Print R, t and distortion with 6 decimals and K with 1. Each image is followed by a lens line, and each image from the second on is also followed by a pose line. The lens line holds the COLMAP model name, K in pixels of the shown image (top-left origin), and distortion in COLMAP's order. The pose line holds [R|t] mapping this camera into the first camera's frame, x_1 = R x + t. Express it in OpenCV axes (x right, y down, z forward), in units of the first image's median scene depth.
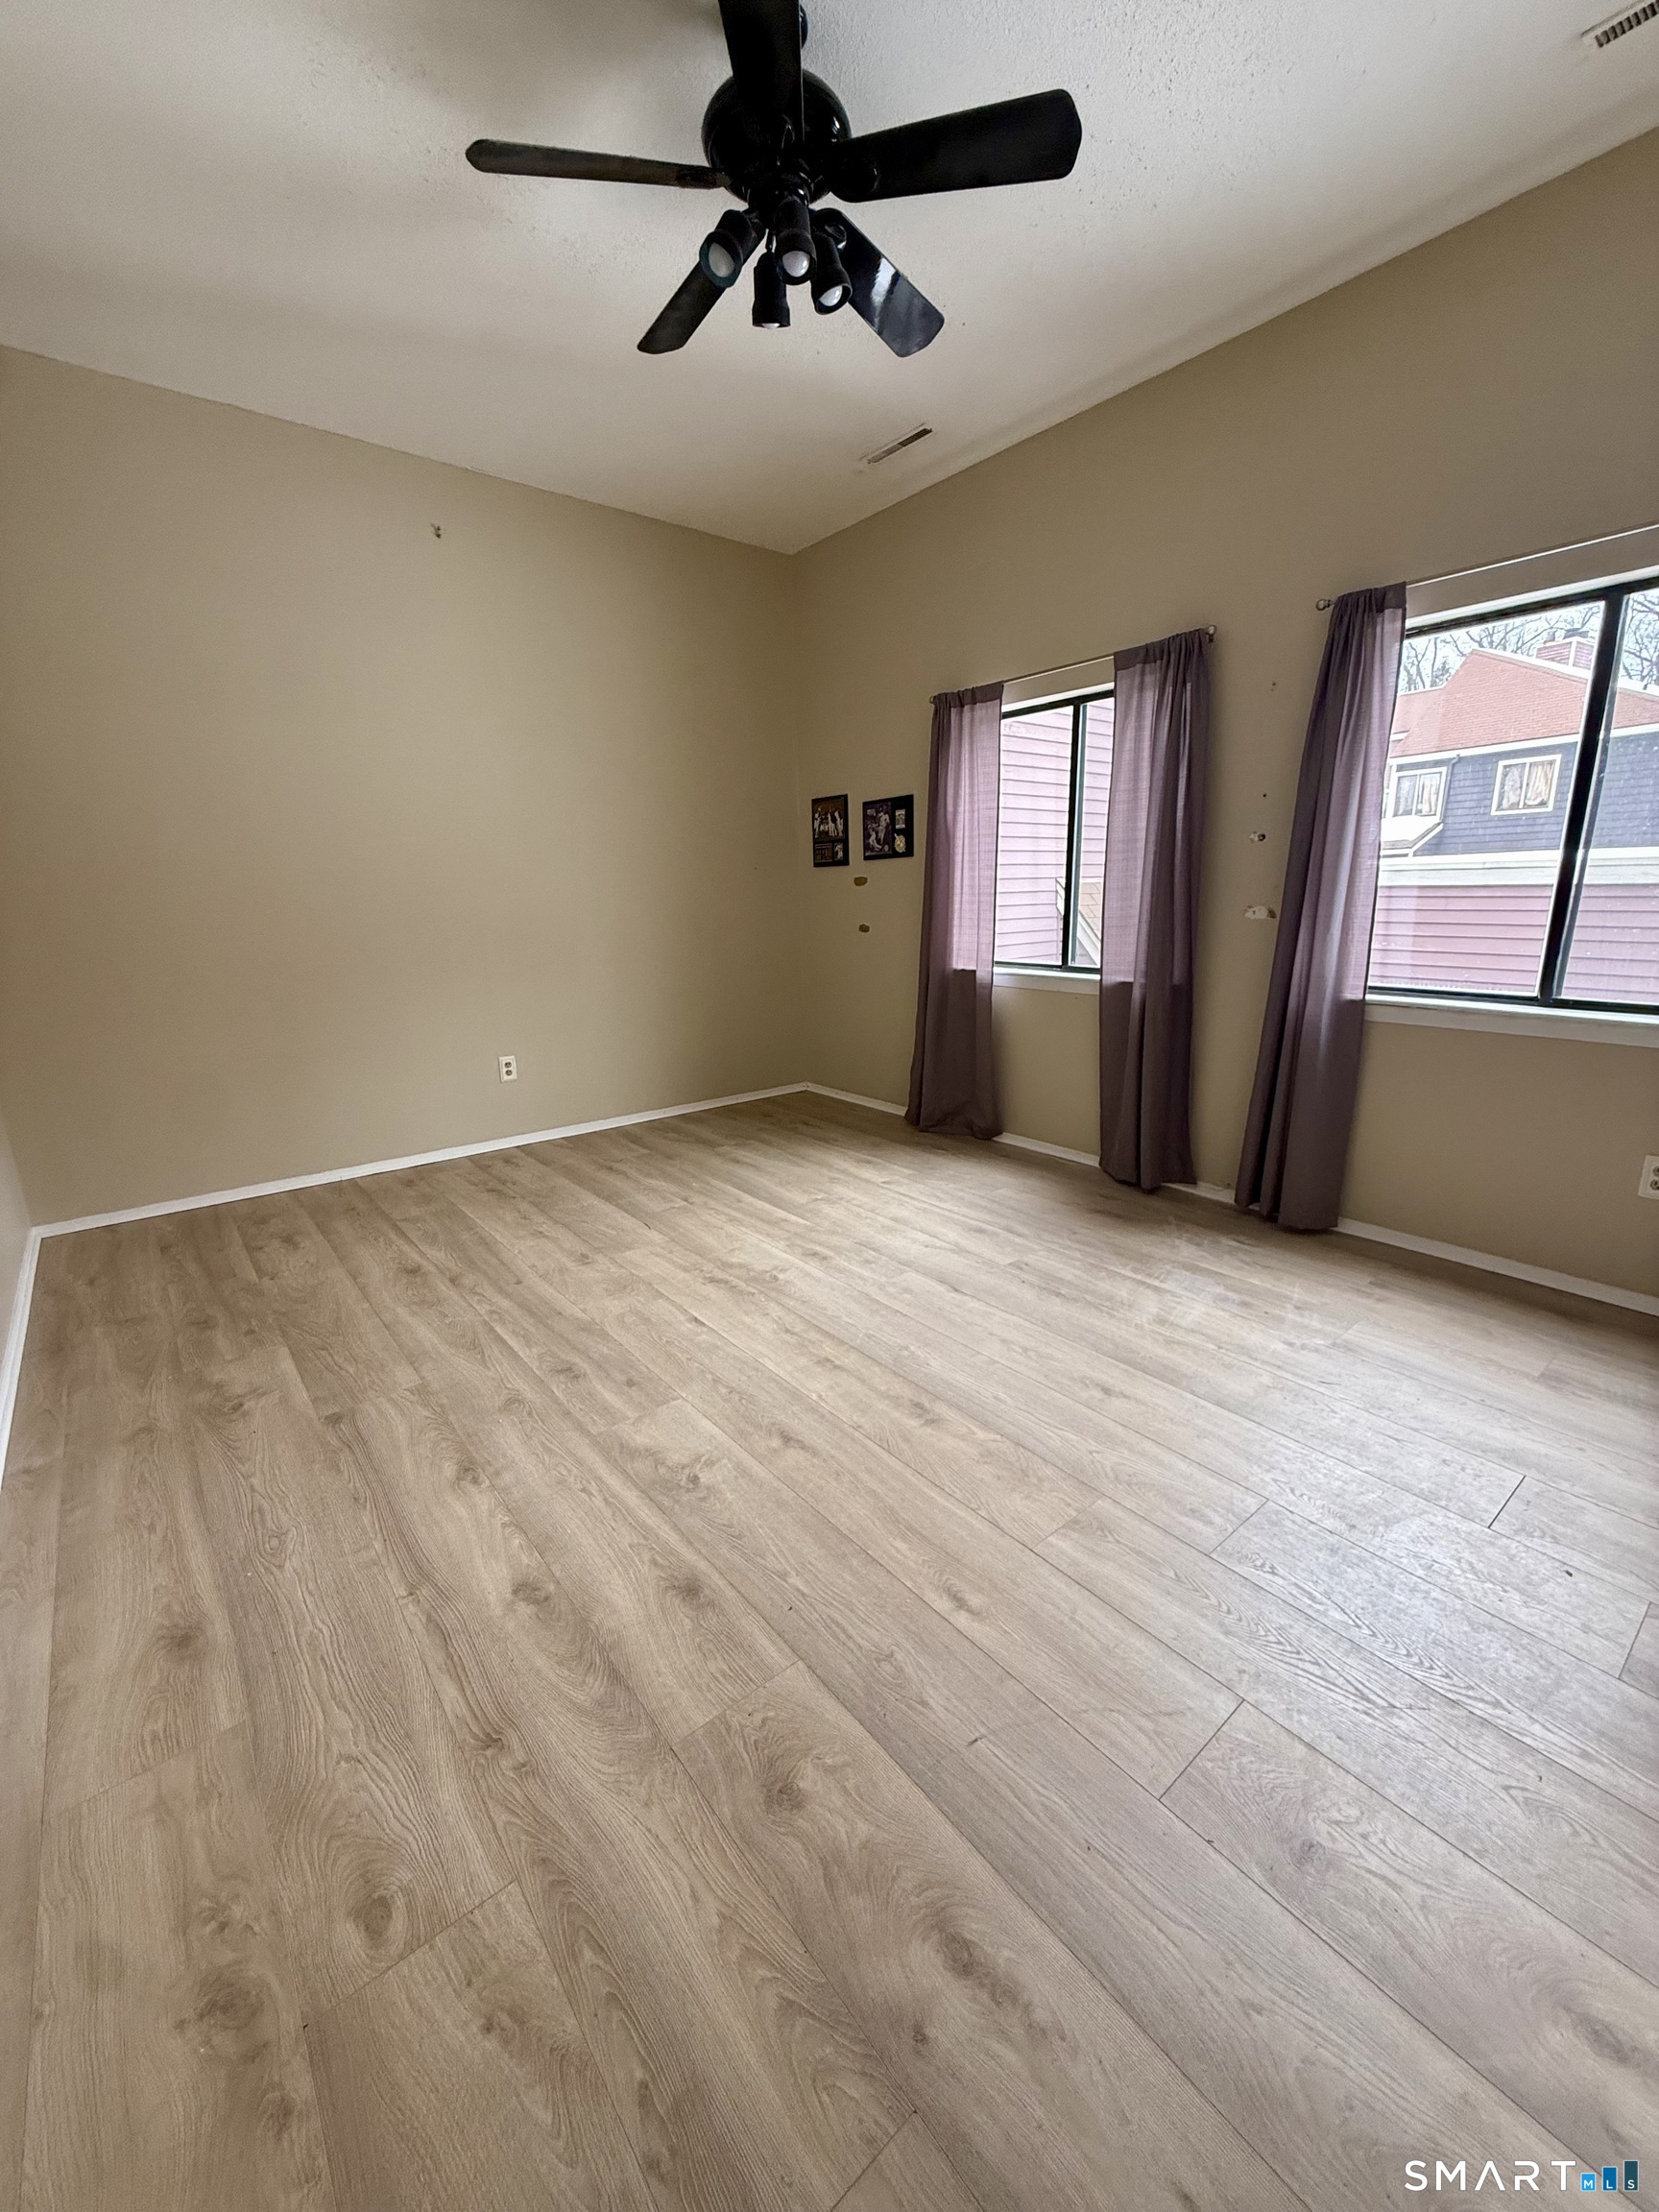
lens RADIAL K [[880.7, 0, 825.7], [0, 880.7, 1112.4], [0, 0, 1]] dist [-0.001342, -0.000631]
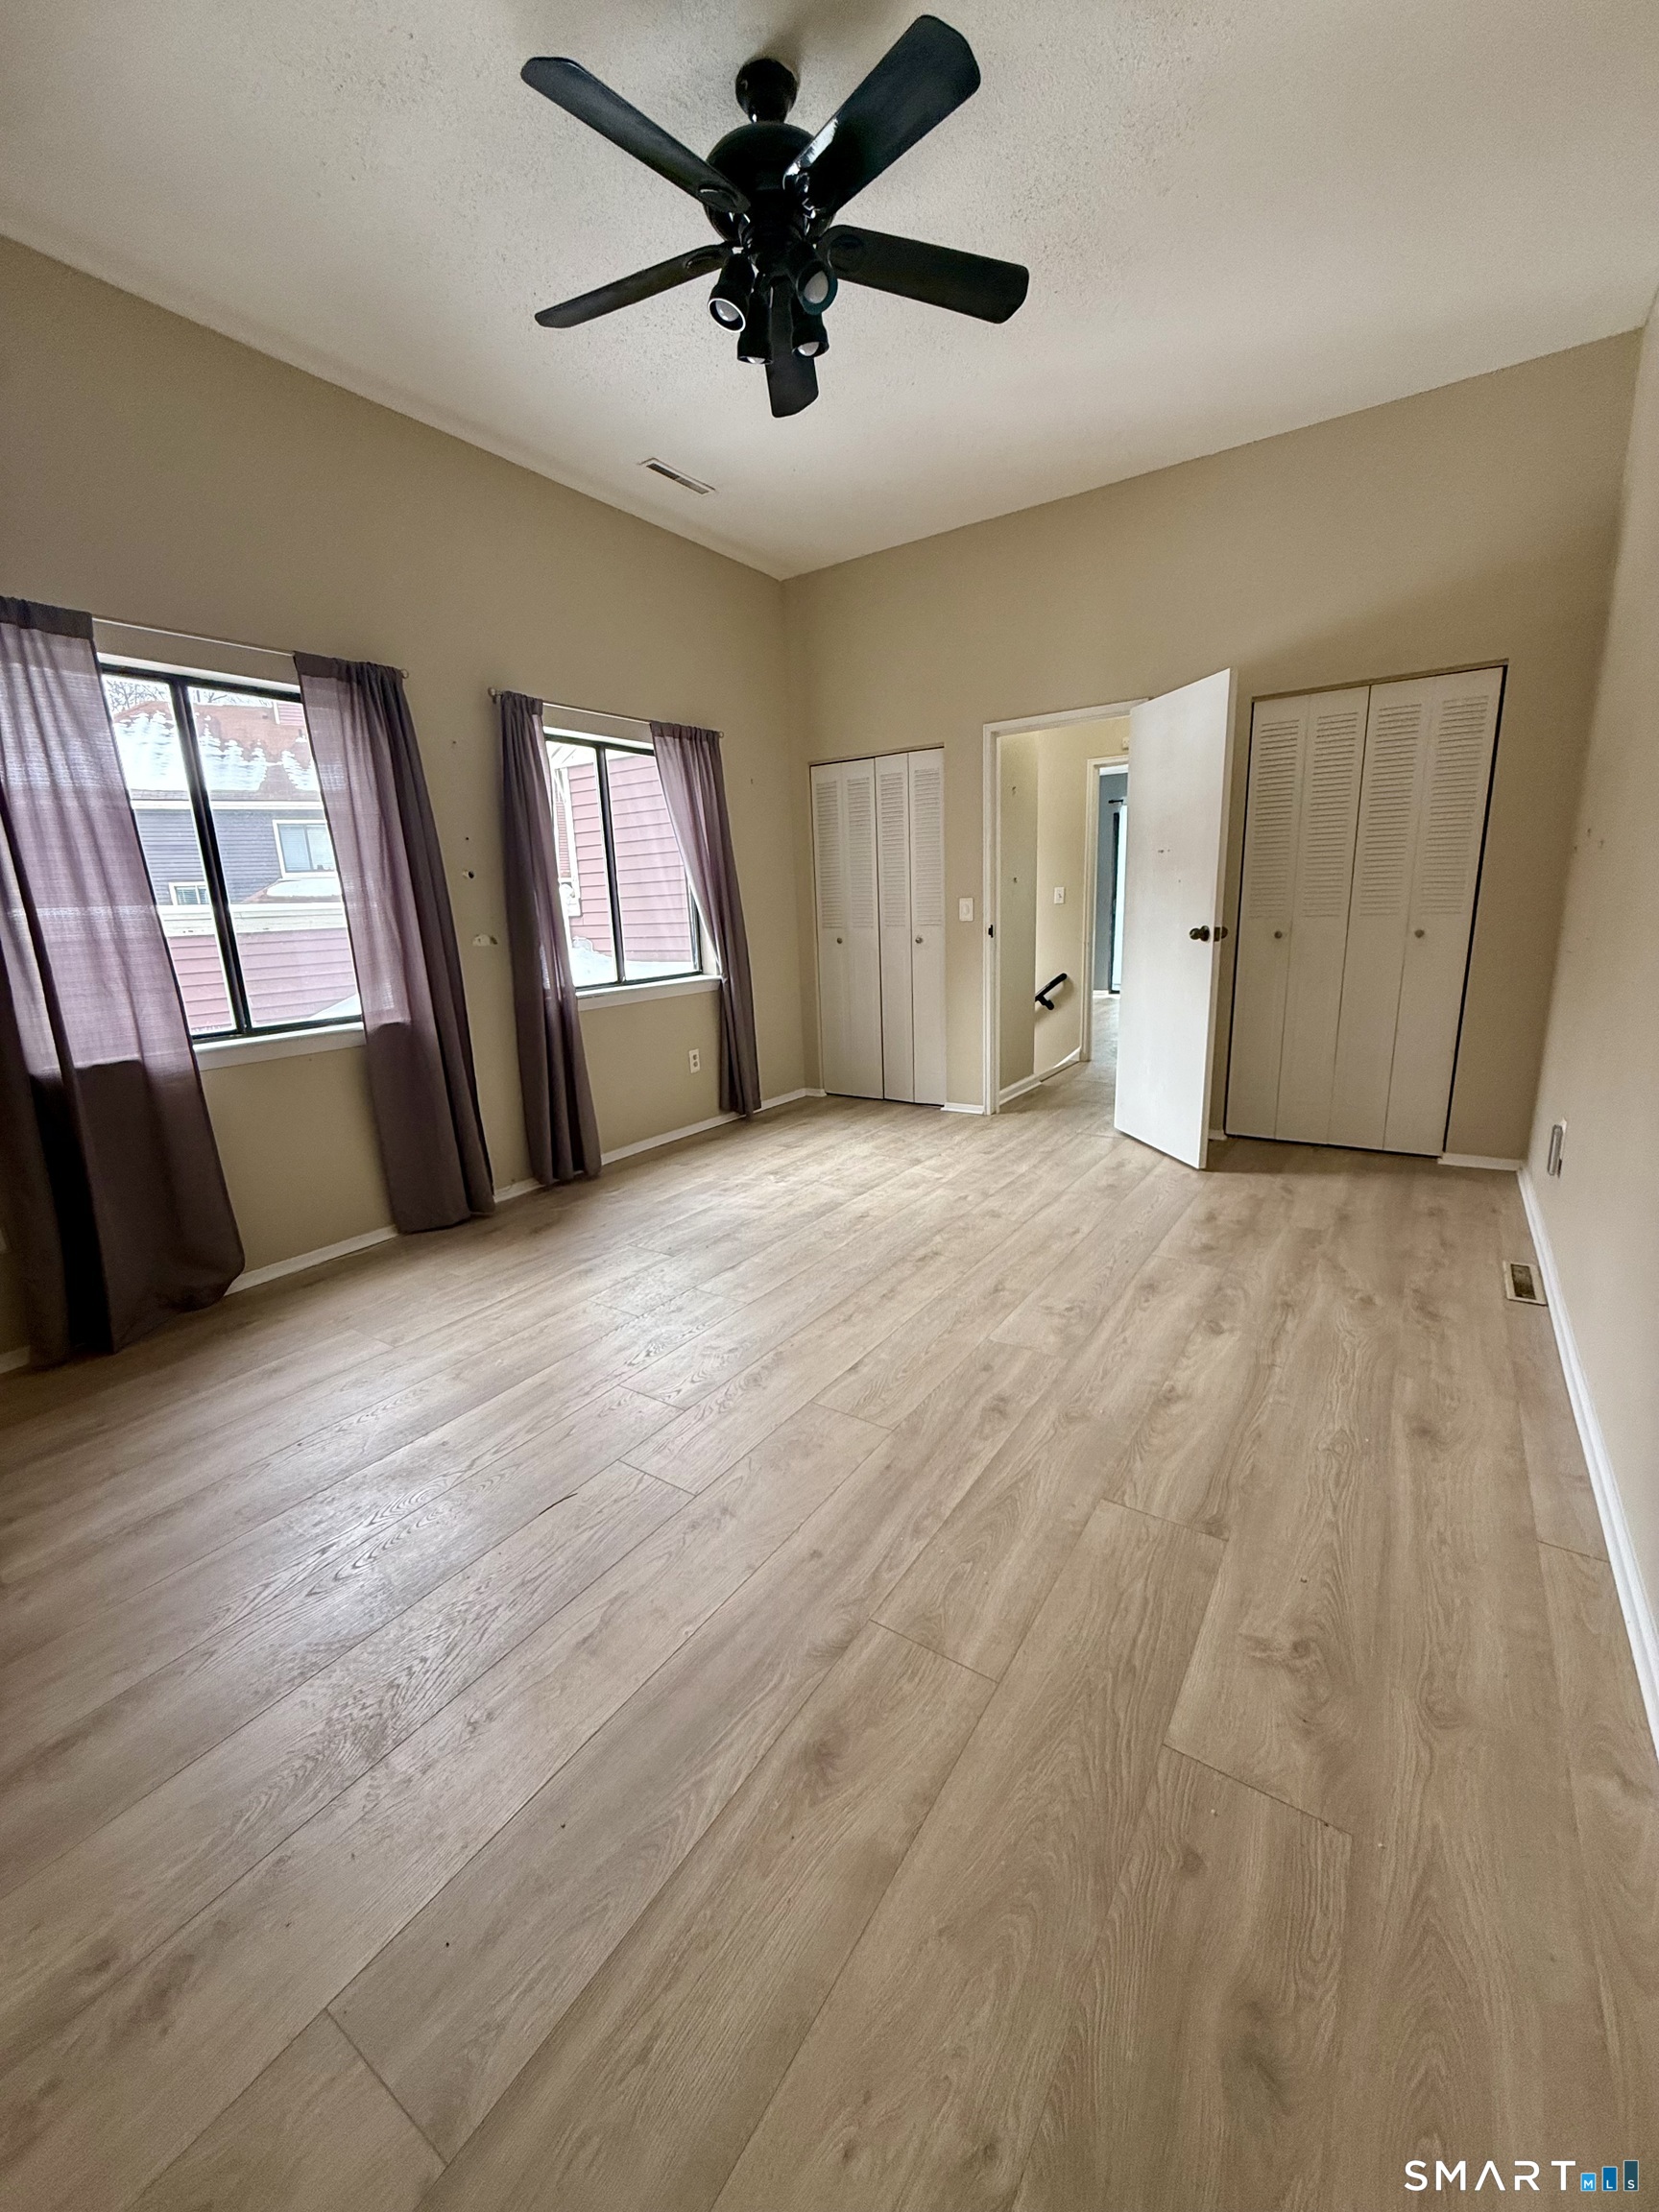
lens RADIAL K [[880.7, 0, 829.4], [0, 880.7, 1113.2], [0, 0, 1]] dist [-0.001342, -0.000631]
pose [[-0.294589, -0.195312, 0.935452, -1.013961], [0.280190, 0.918216, 0.279950, -0.287578], [-0.913625, 0.344575, -0.215772, 1.221429]]
